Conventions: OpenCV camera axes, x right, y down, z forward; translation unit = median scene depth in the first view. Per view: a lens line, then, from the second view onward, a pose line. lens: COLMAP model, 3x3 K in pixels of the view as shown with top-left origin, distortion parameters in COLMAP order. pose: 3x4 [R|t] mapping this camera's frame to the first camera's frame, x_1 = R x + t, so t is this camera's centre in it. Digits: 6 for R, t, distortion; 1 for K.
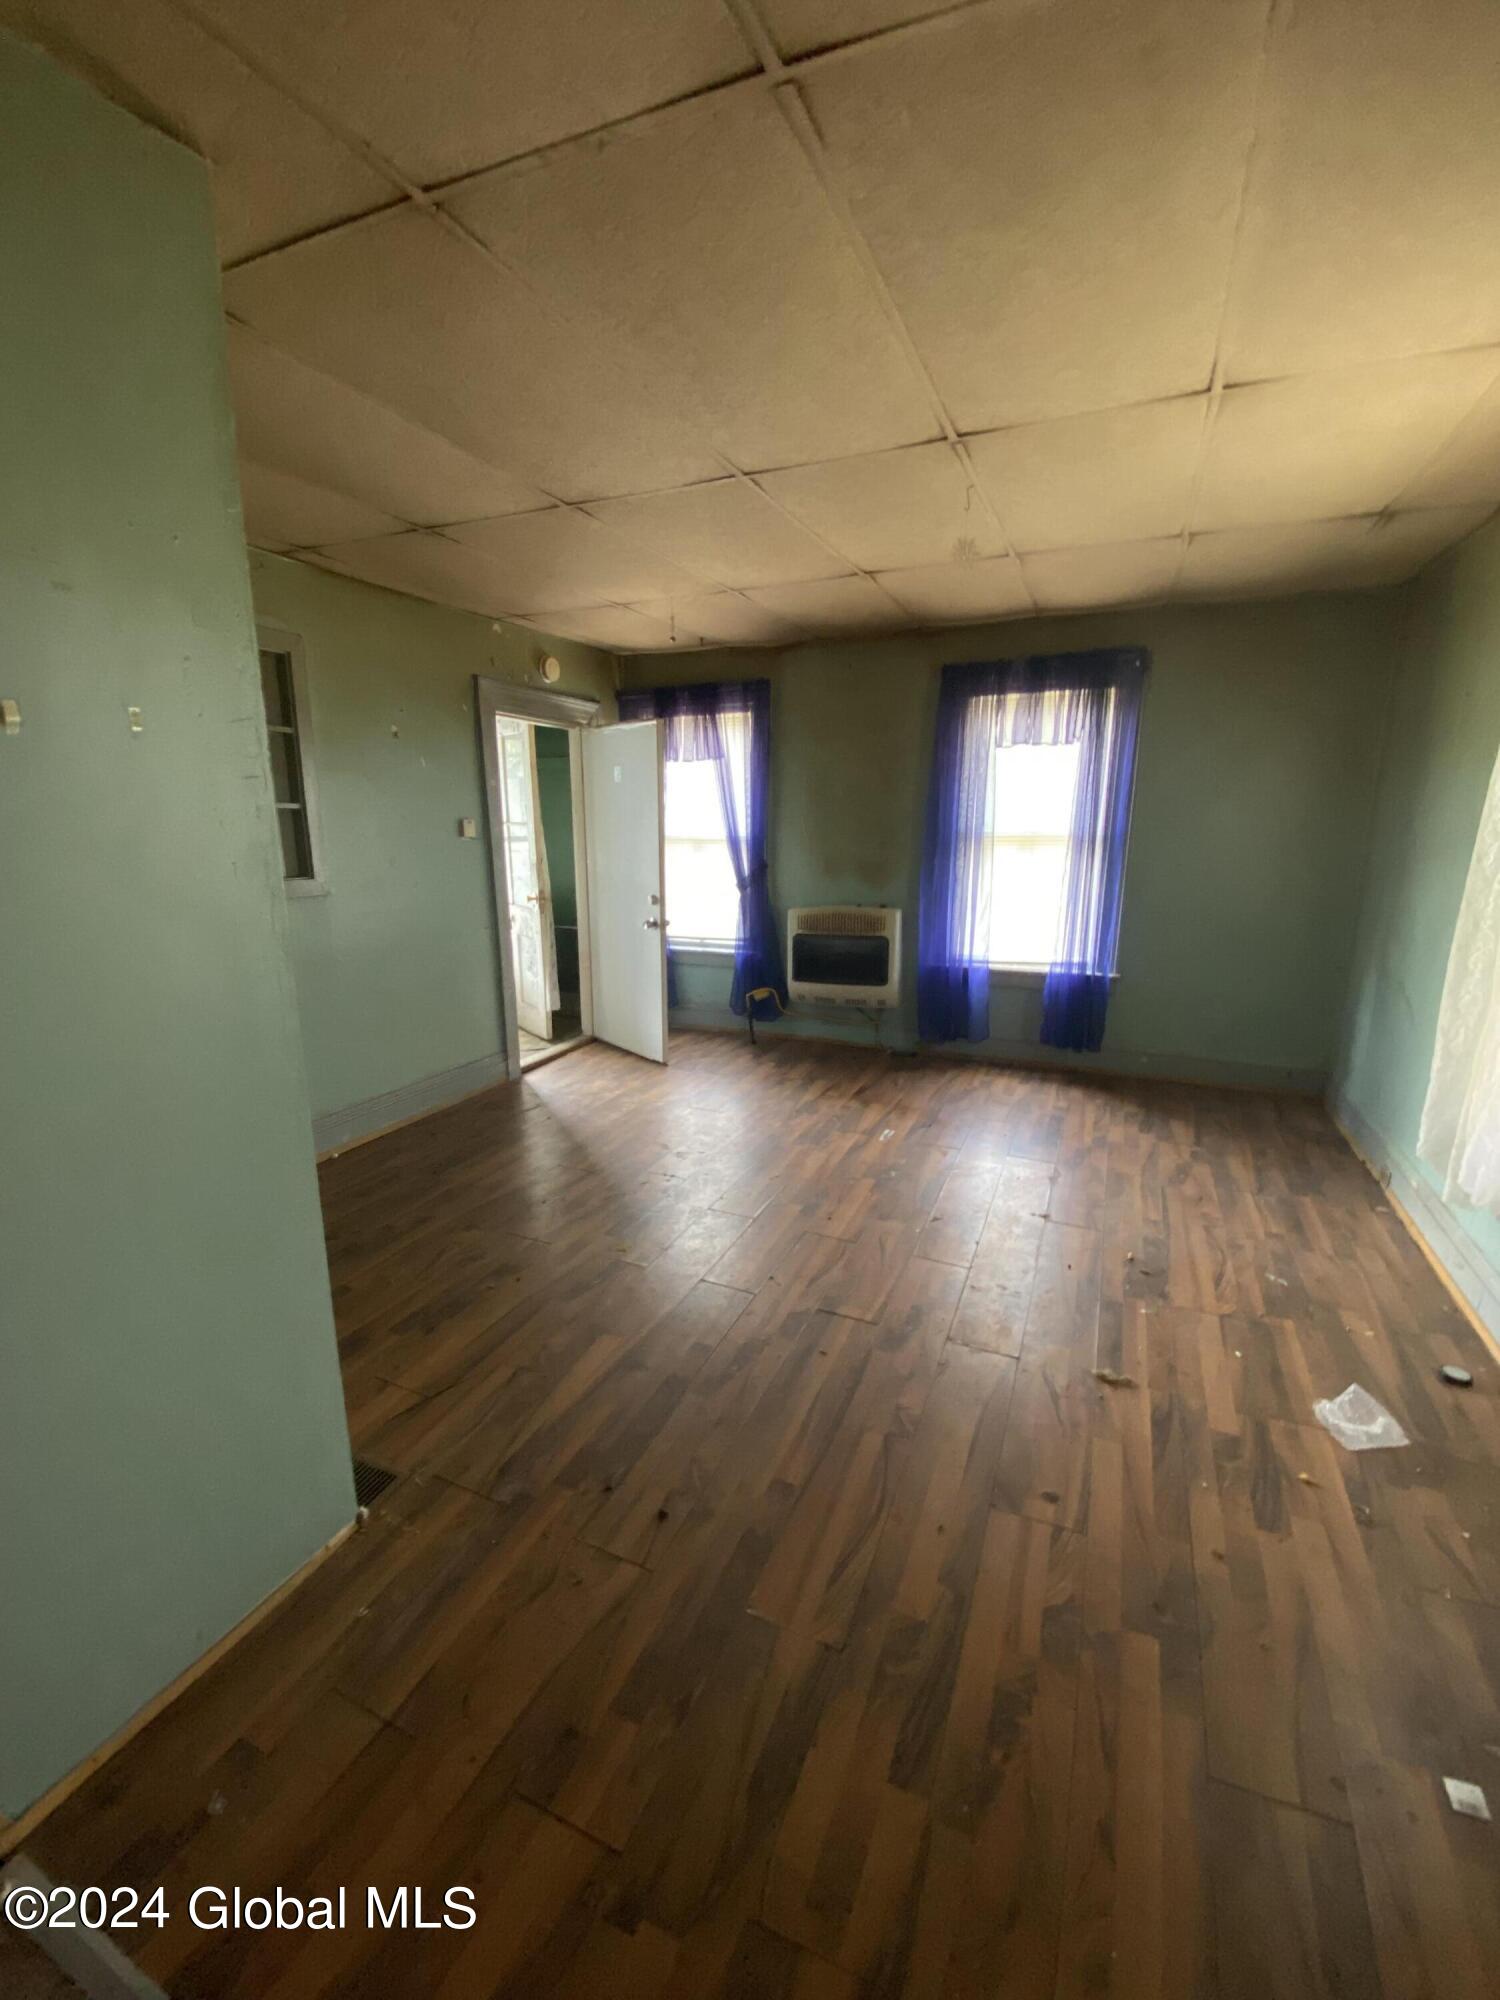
lens RADIAL K [[818.1, 0, 746.2], [0, 818.1, 1003.7], [0, 0, 1]] dist [-0.005632, -0.001076]
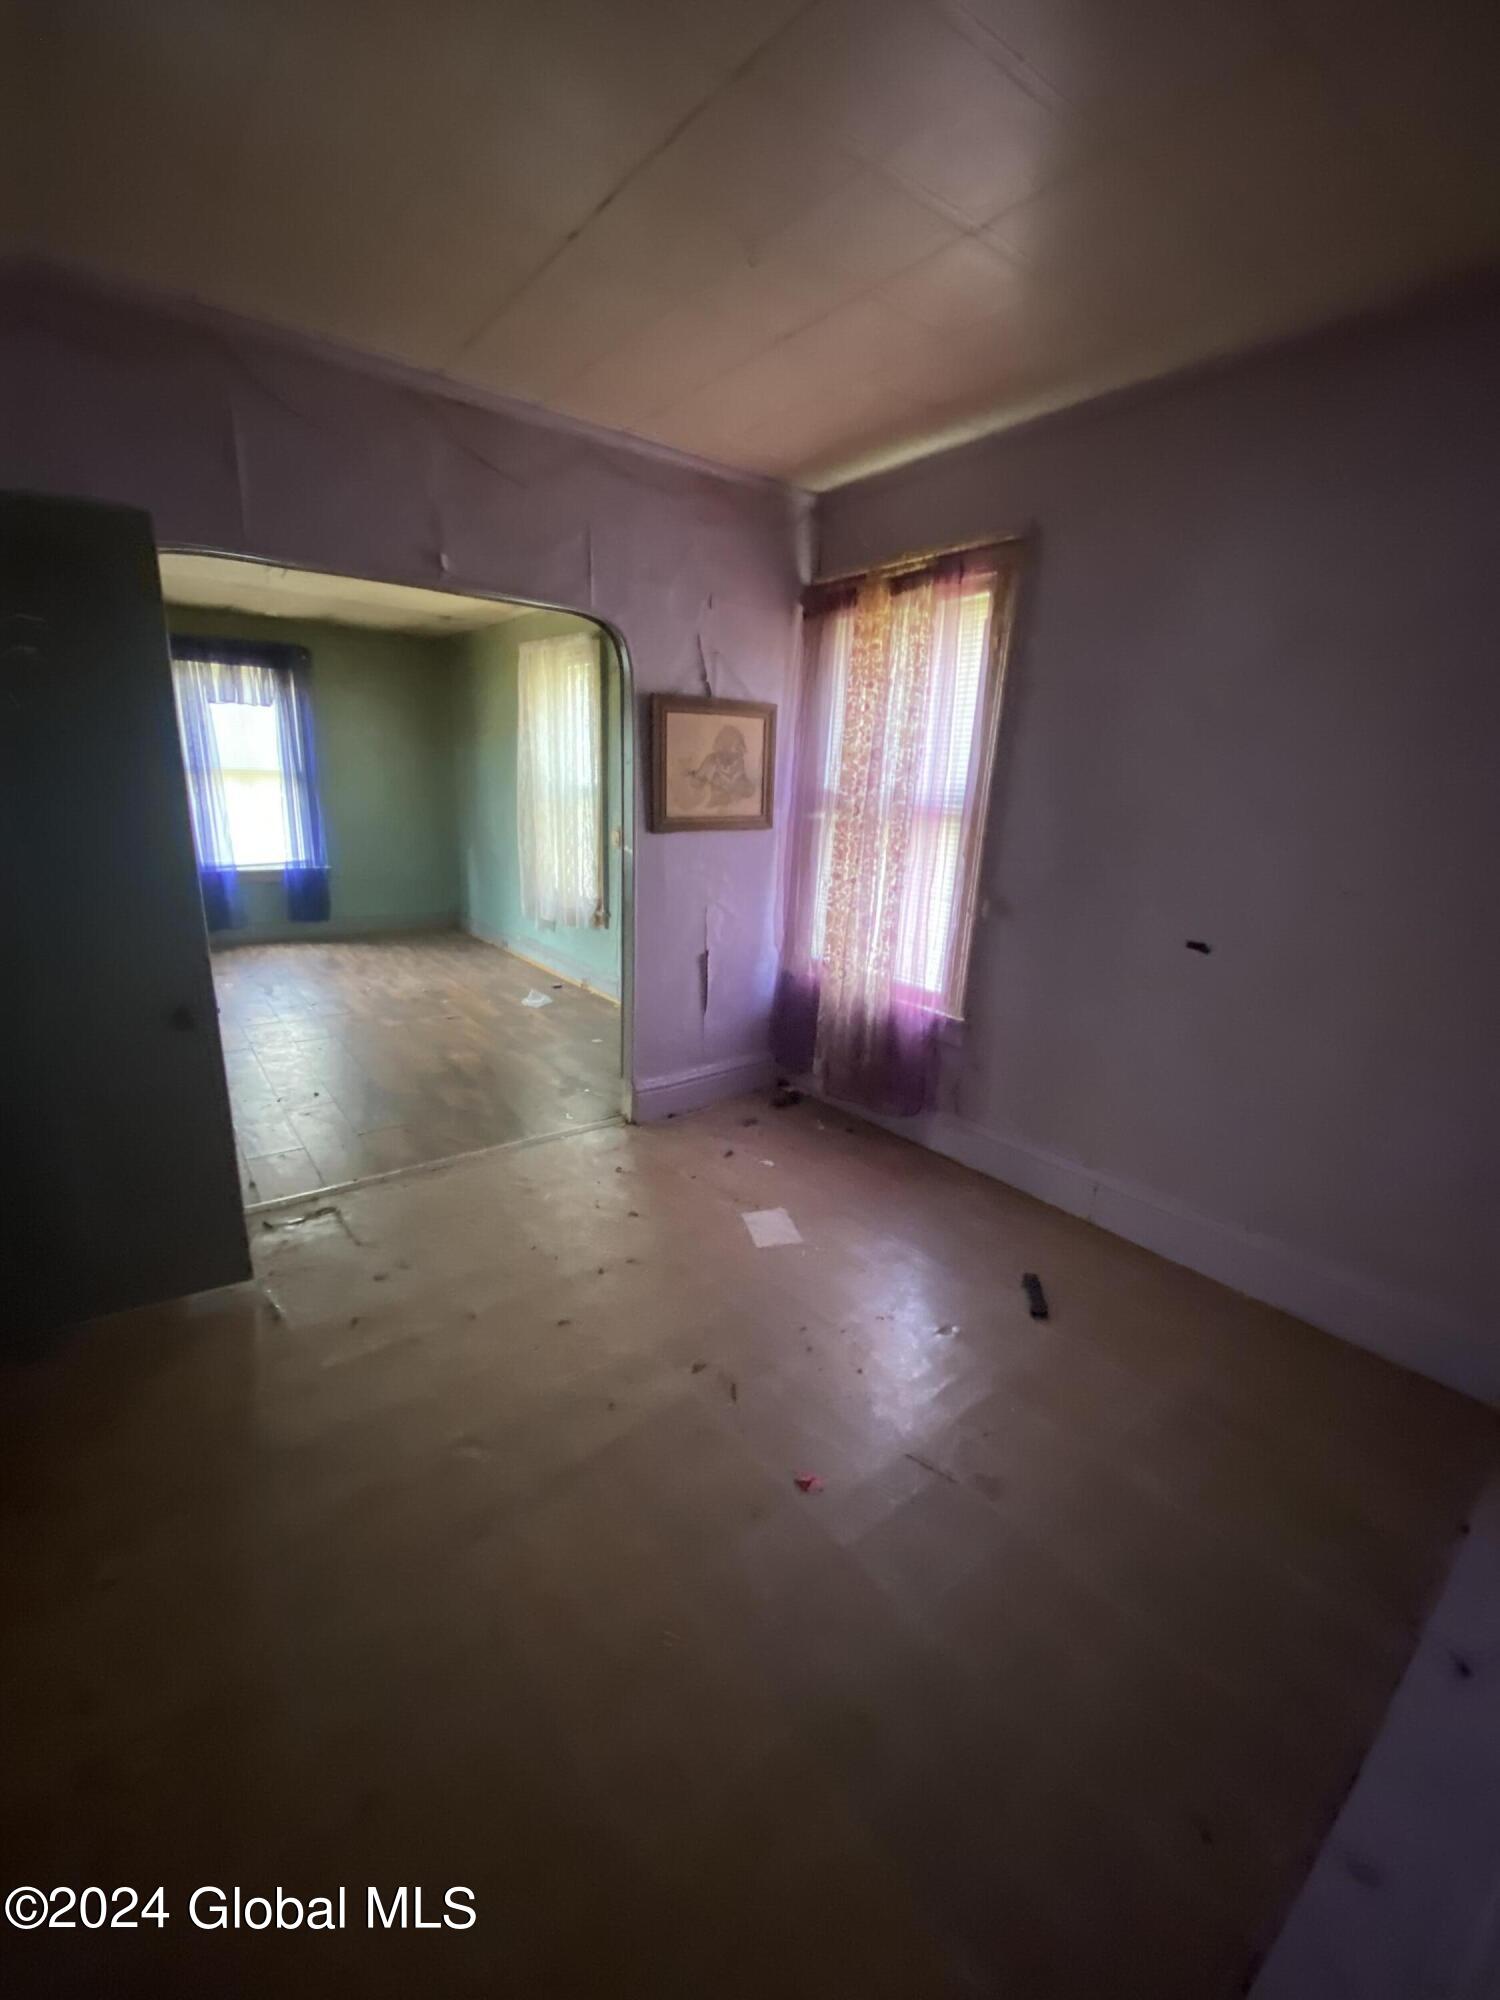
lens RADIAL K [[818.1, 0, 750.3], [0, 818.1, 1007.8], [0, 0, 1]] dist [-0.005632, -0.001076]
pose [[0.471727, -0.208807, 0.856664, -0.531205], [0.156179, 0.975981, 0.151888, 0.111249], [-0.867803, 0.062143, 0.493007, -0.400242]]
